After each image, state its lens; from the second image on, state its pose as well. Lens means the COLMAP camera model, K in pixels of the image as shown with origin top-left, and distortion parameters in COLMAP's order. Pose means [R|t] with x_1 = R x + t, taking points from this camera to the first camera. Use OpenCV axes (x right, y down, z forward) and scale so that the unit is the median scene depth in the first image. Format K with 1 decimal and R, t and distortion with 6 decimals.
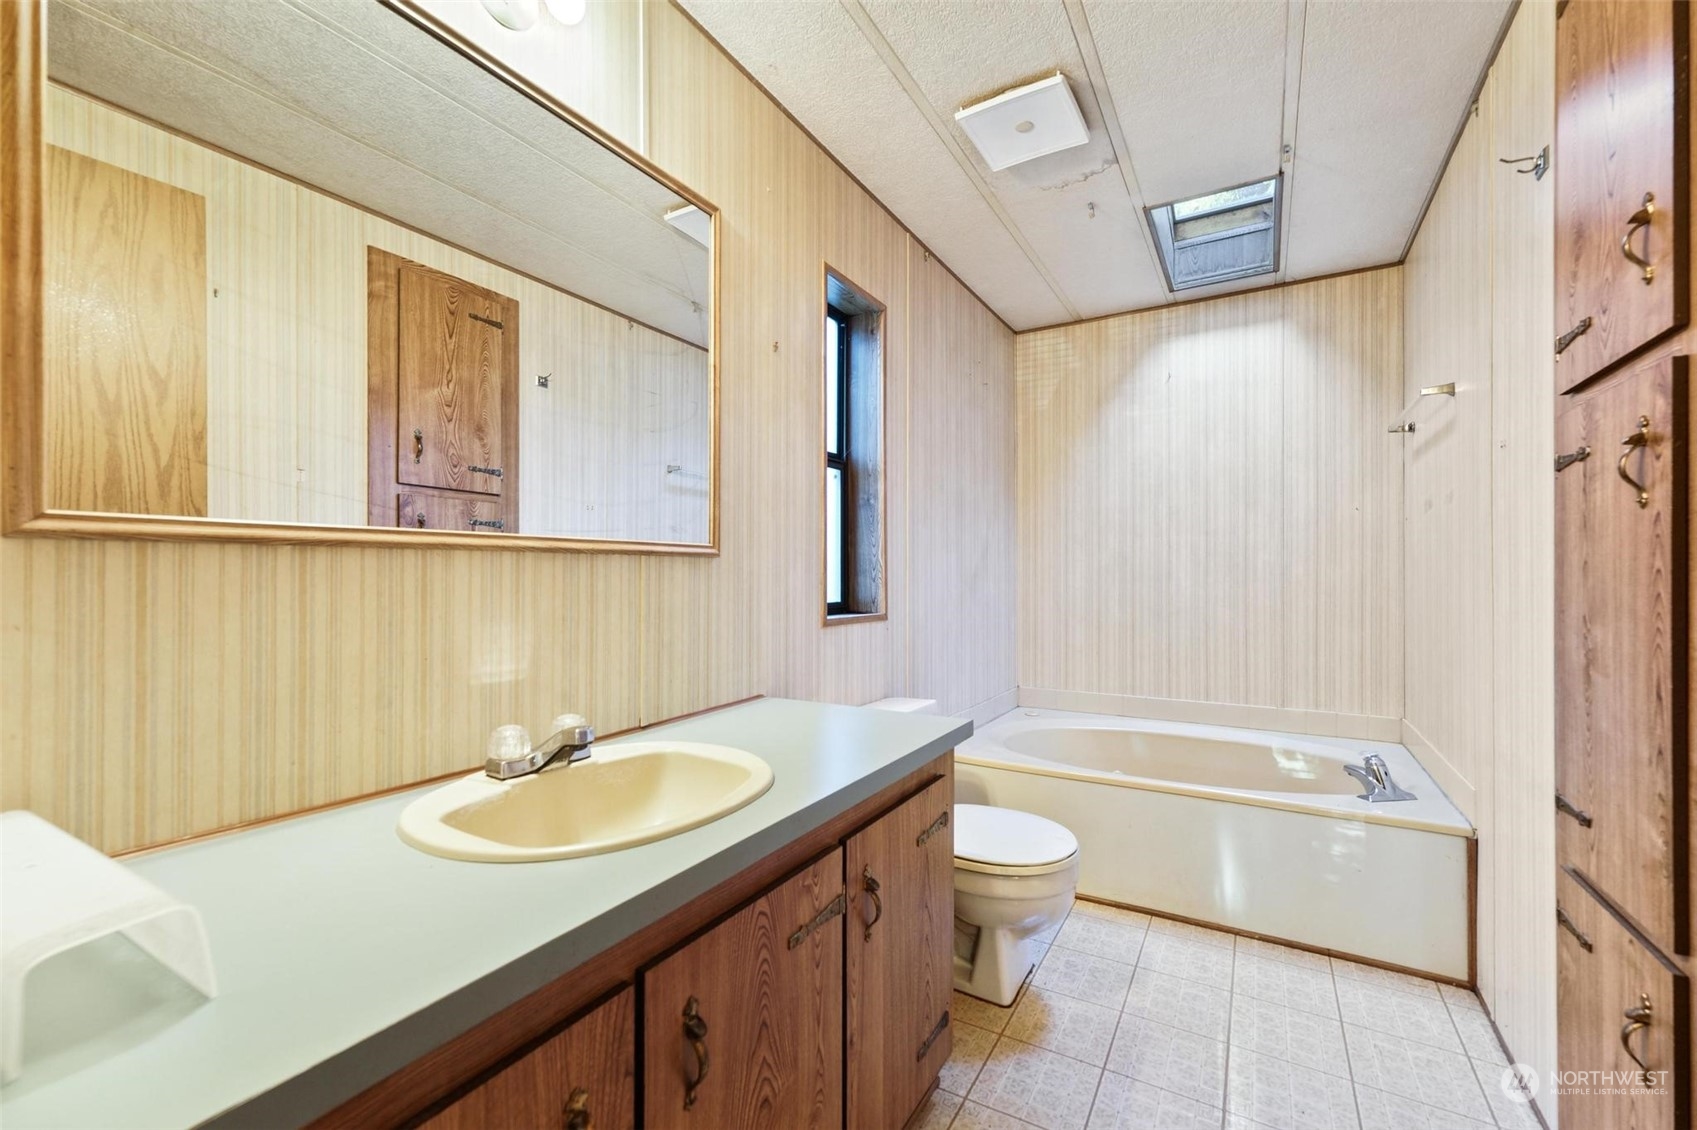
lens RADIAL K [[693.8, 0, 851.3], [0, 693.8, 572.9], [0, 0, 1]] dist [0.000347, 0.000471]
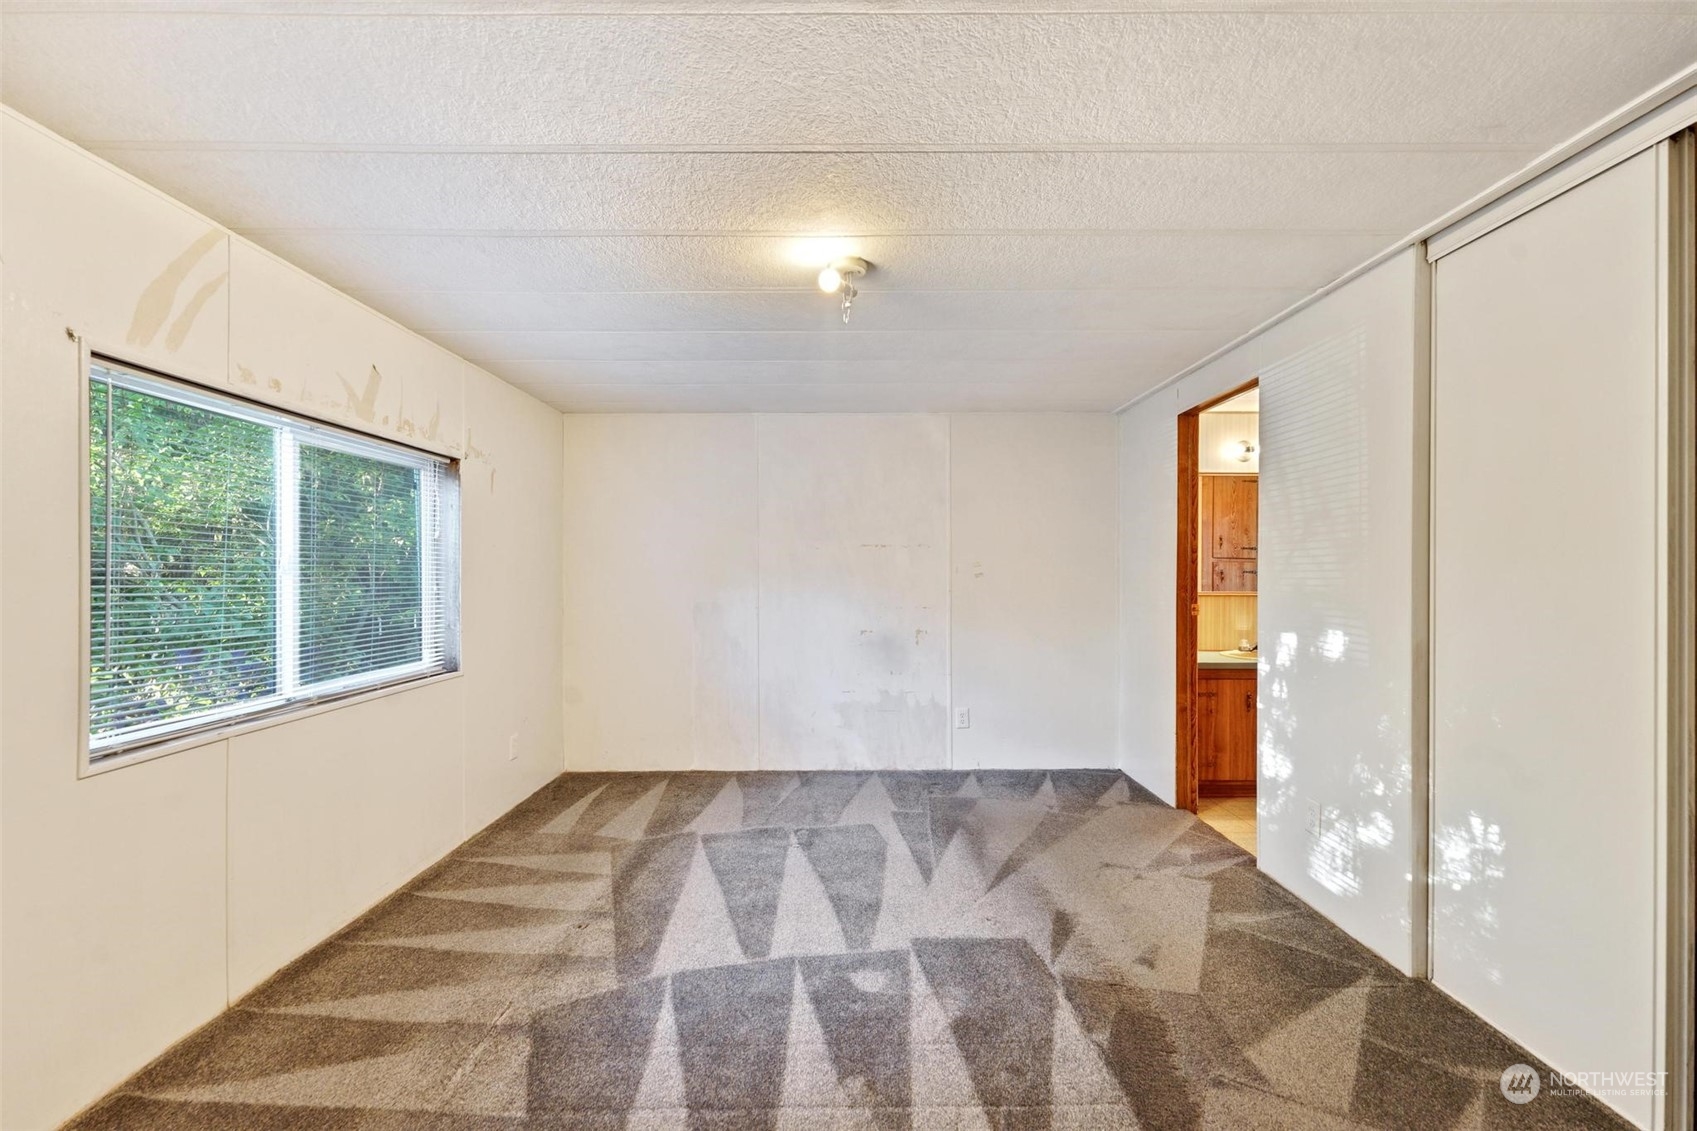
lens RADIAL K [[693.8, 0, 848.0], [0, 693.8, 569.1], [0, 0, 1]] dist [0.000347, 0.000471]
pose [[0.503852, 0.006110, -0.863768, 0.858735], [-0.001810, 0.999980, 0.006018, -0.098518], [0.863788, -0.001468, 0.503853, -1.418491]]
